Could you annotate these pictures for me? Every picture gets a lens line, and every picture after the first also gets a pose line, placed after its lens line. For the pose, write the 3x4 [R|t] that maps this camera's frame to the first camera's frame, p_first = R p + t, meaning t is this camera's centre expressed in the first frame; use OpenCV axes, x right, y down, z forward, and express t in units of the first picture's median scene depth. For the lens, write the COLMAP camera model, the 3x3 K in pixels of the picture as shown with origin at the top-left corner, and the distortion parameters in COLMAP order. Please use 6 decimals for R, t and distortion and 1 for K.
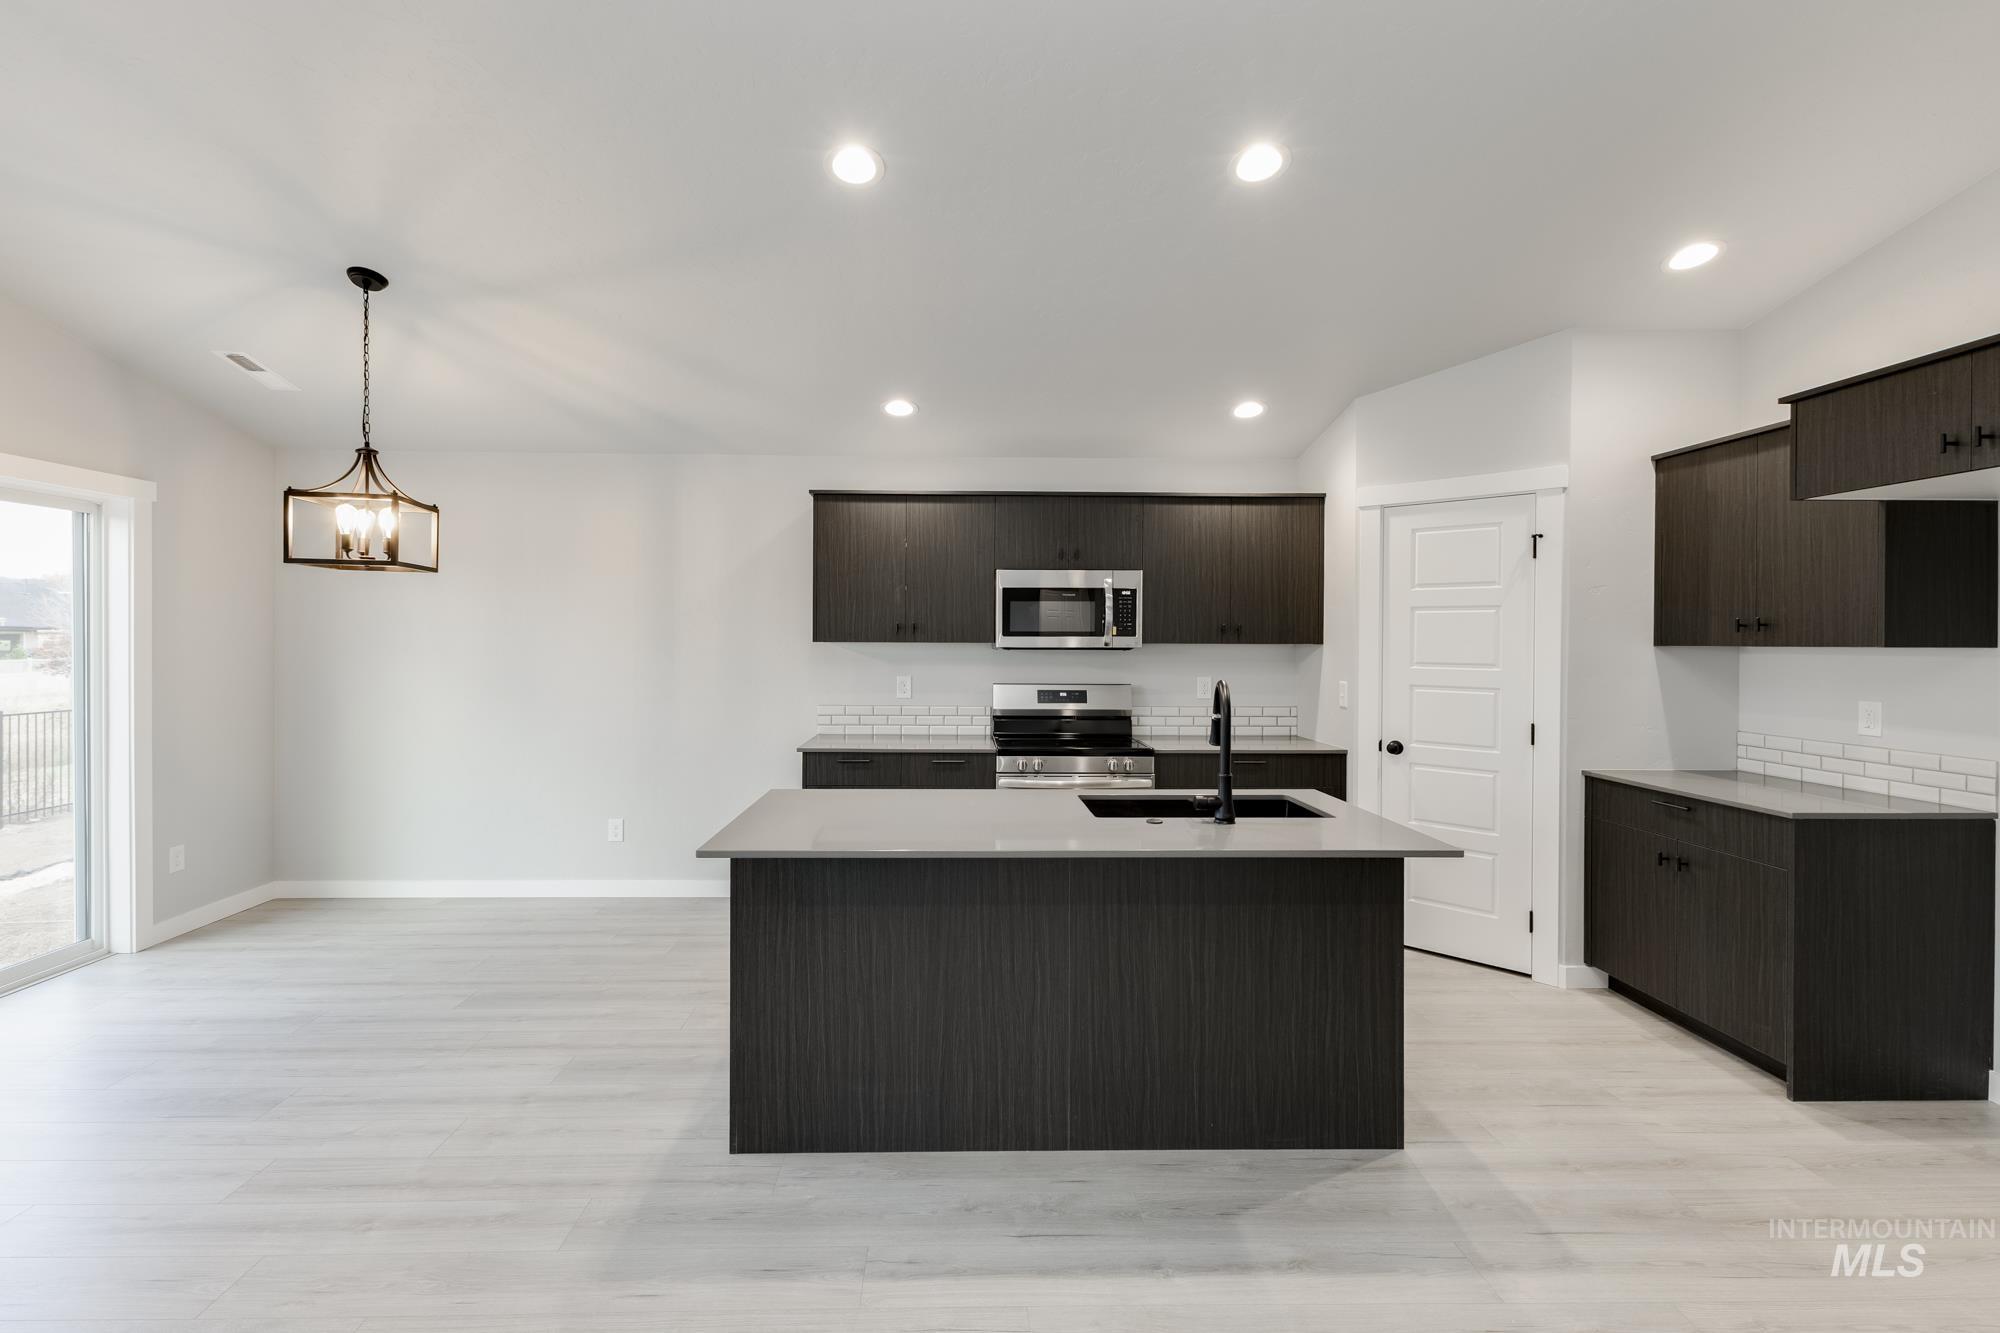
lens RADIAL K [[888.3, 0, 950.7], [0, 888.3, 645.5], [0, 0, 1]] dist [0.009196, 0.000412]
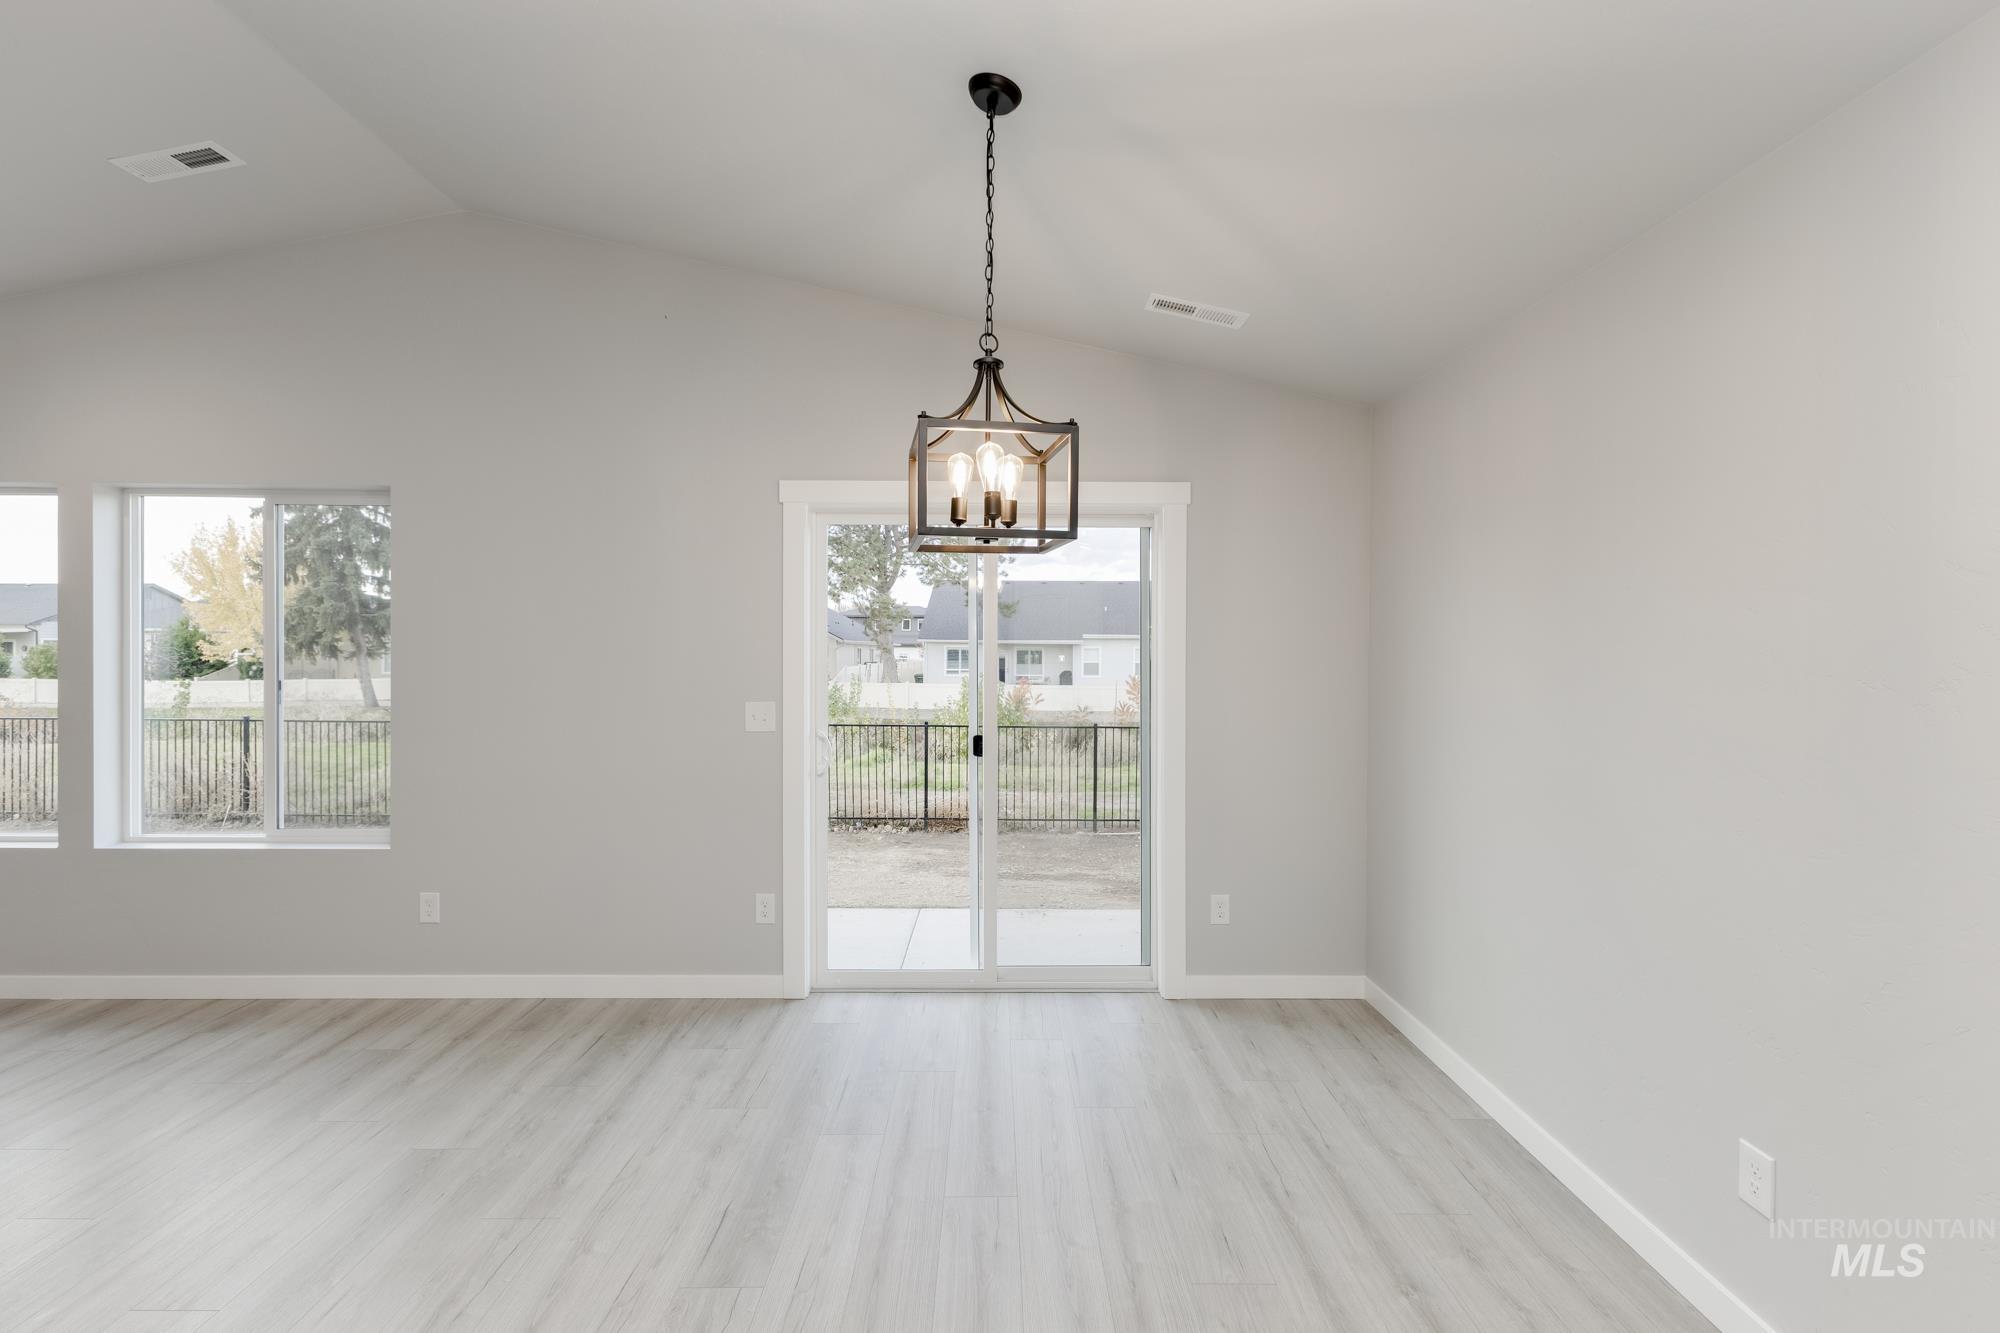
lens RADIAL K [[875.6, 0, 996.6], [0, 875.6, 655.7], [0, 0, 1]] dist [0.006215, 0.000250]
pose [[0.017344, -0.001020, -0.999849, -0.017063], [-0.012087, 0.999926, -0.001230, -0.004339], [0.999777, 0.012107, 0.017330, 0.776645]]
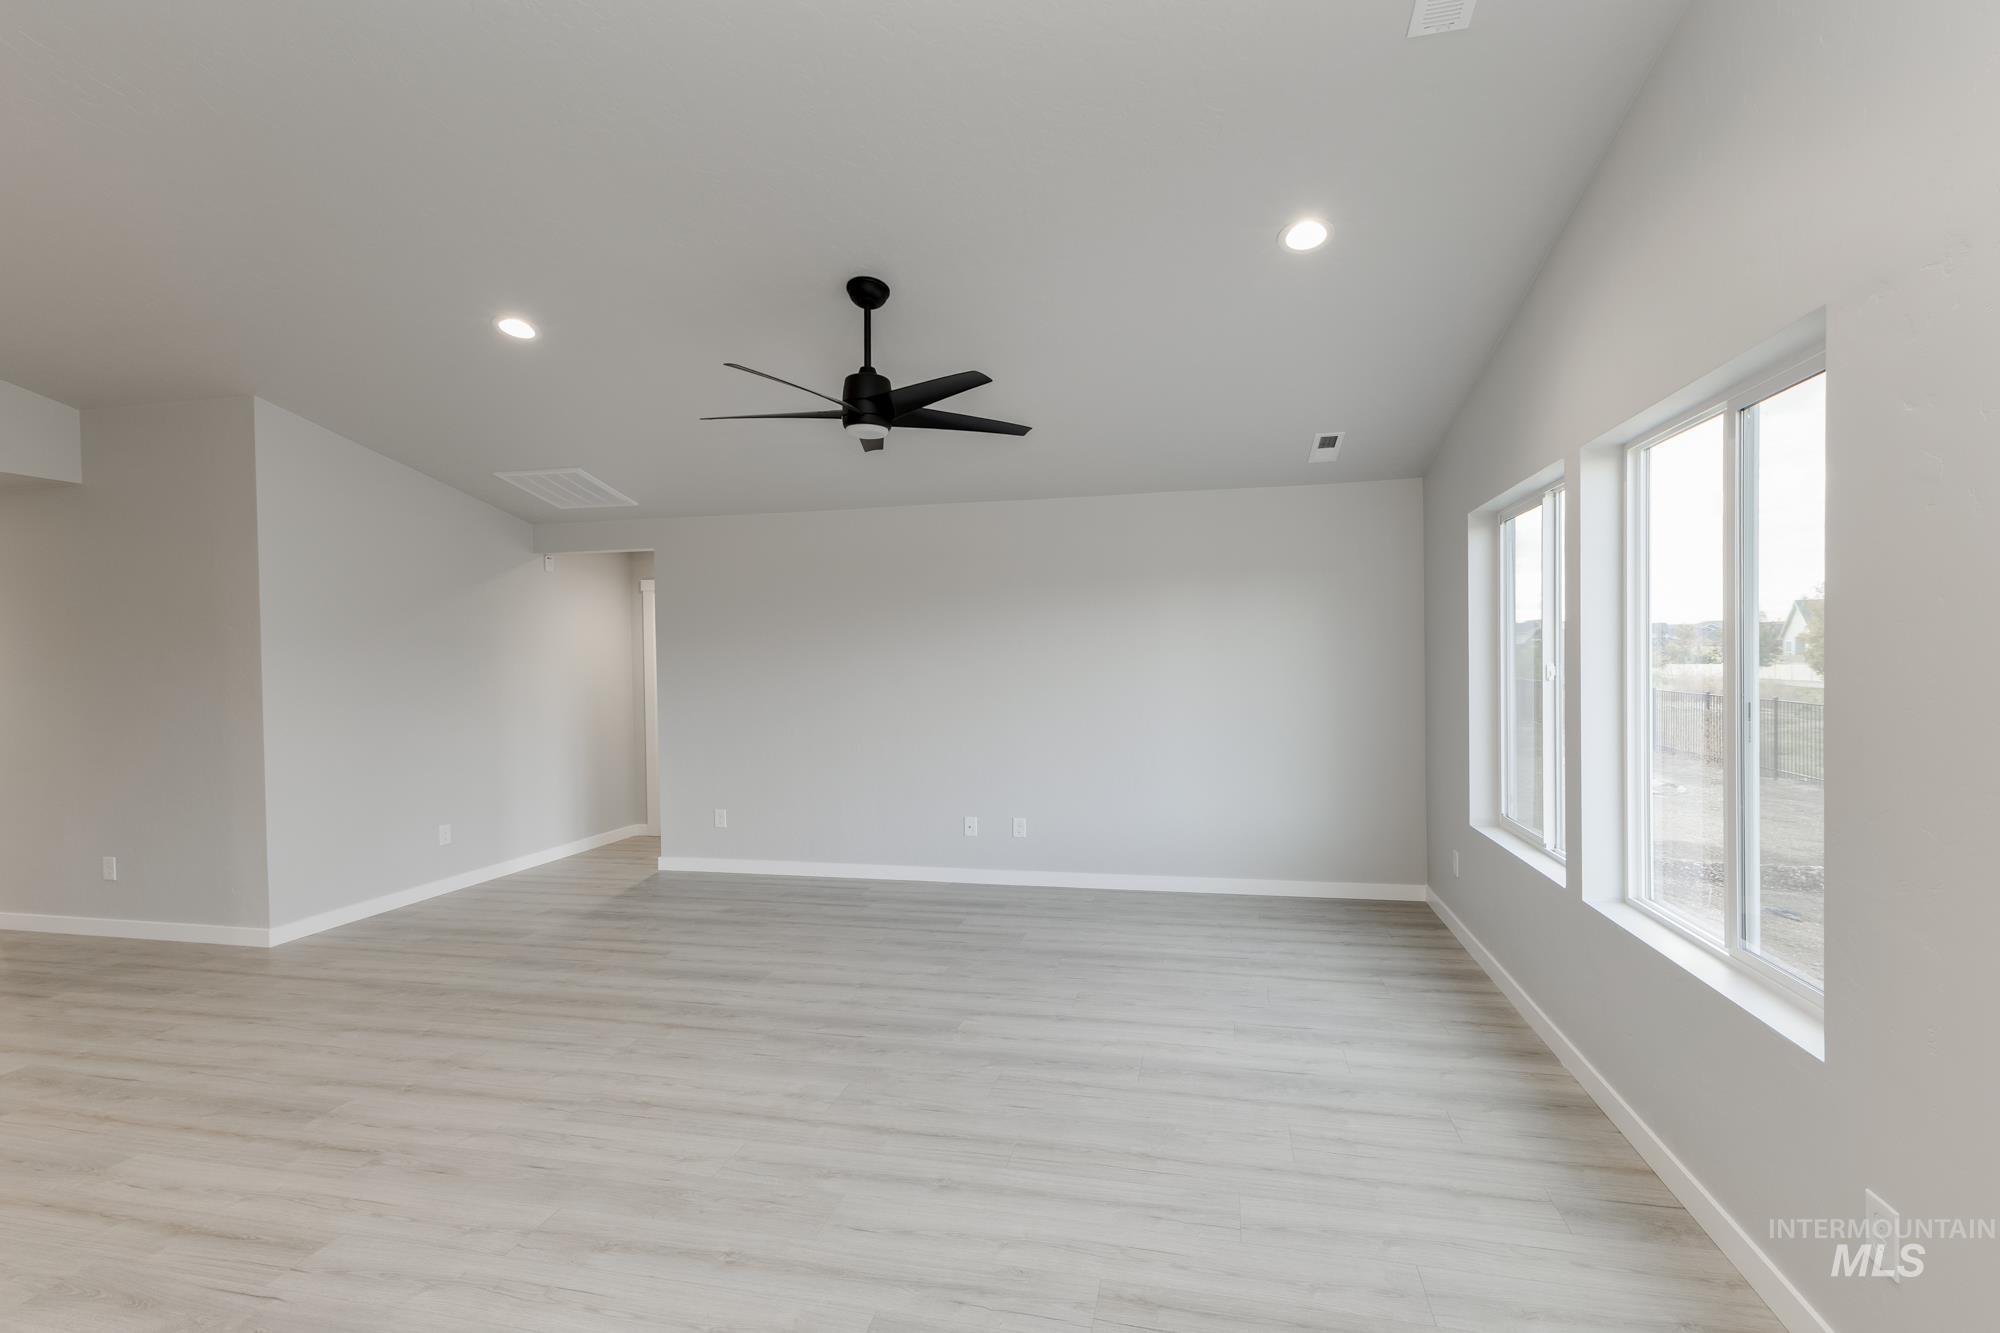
lens RADIAL K [[870.1, 0, 1033.5], [0, 870.1, 659.0], [0, 0, 1]] dist [0.001860, -0.000492]
pose [[-0.982145, 0.004950, 0.188062, -0.602887], [0.005788, 0.999976, 0.003907, -0.008444], [-0.188038, 0.004926, -0.982149, 0.684289]]
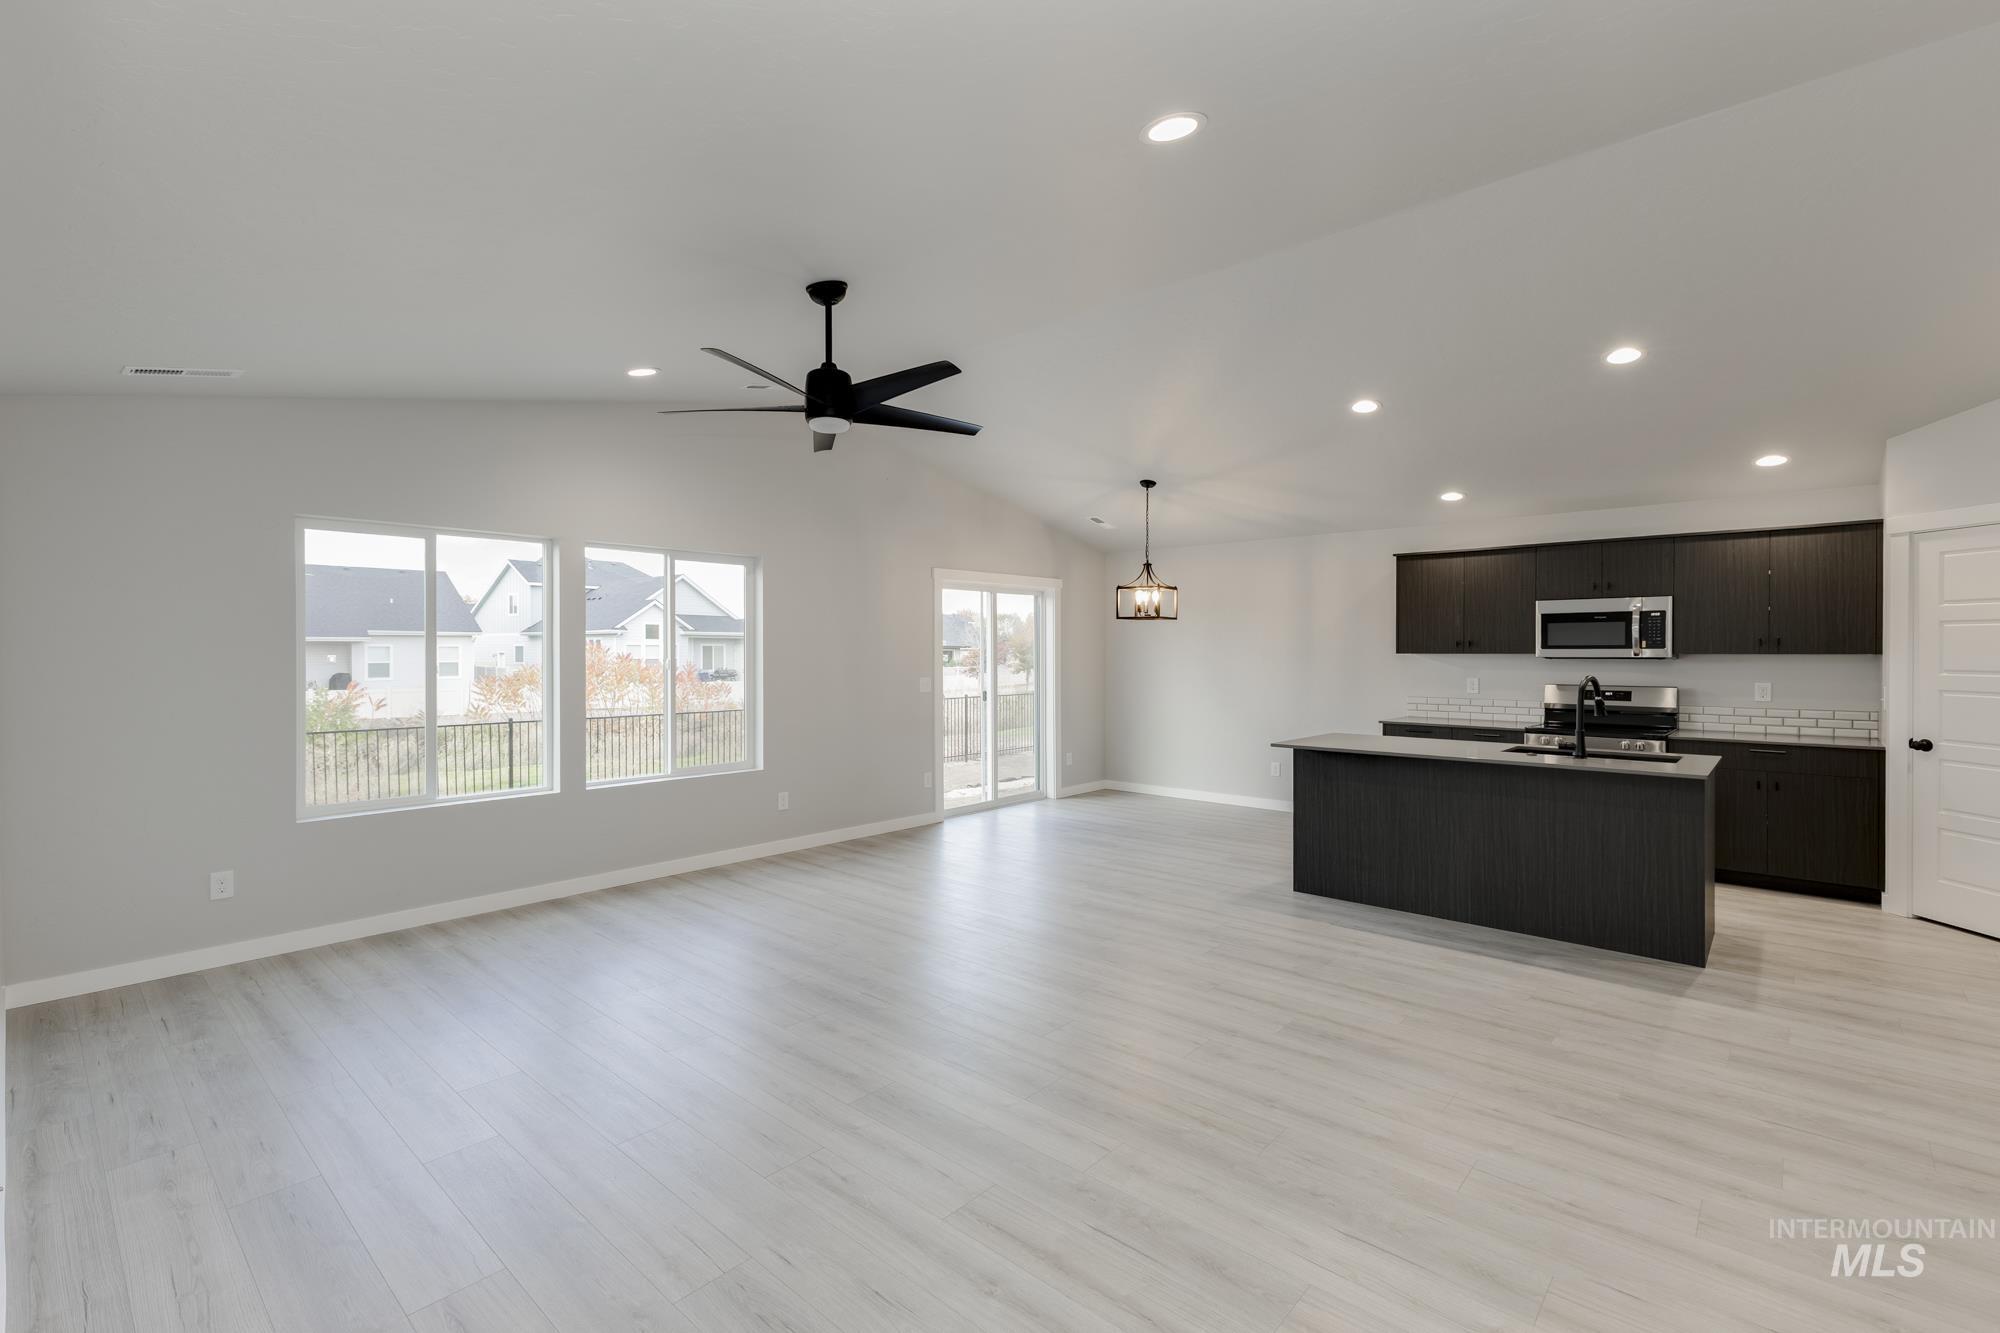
lens RADIAL K [[861.6, 0, 972.9], [0, 861.6, 655.7], [0, 0, 1]] dist [0.001882, 0.000232]
pose [[0.716825, -0.001630, -0.697251, 0.373690], [-0.000875, 0.999994, -0.003237, 0.005034], [0.697252, 0.002930, 0.716820, -0.594479]]
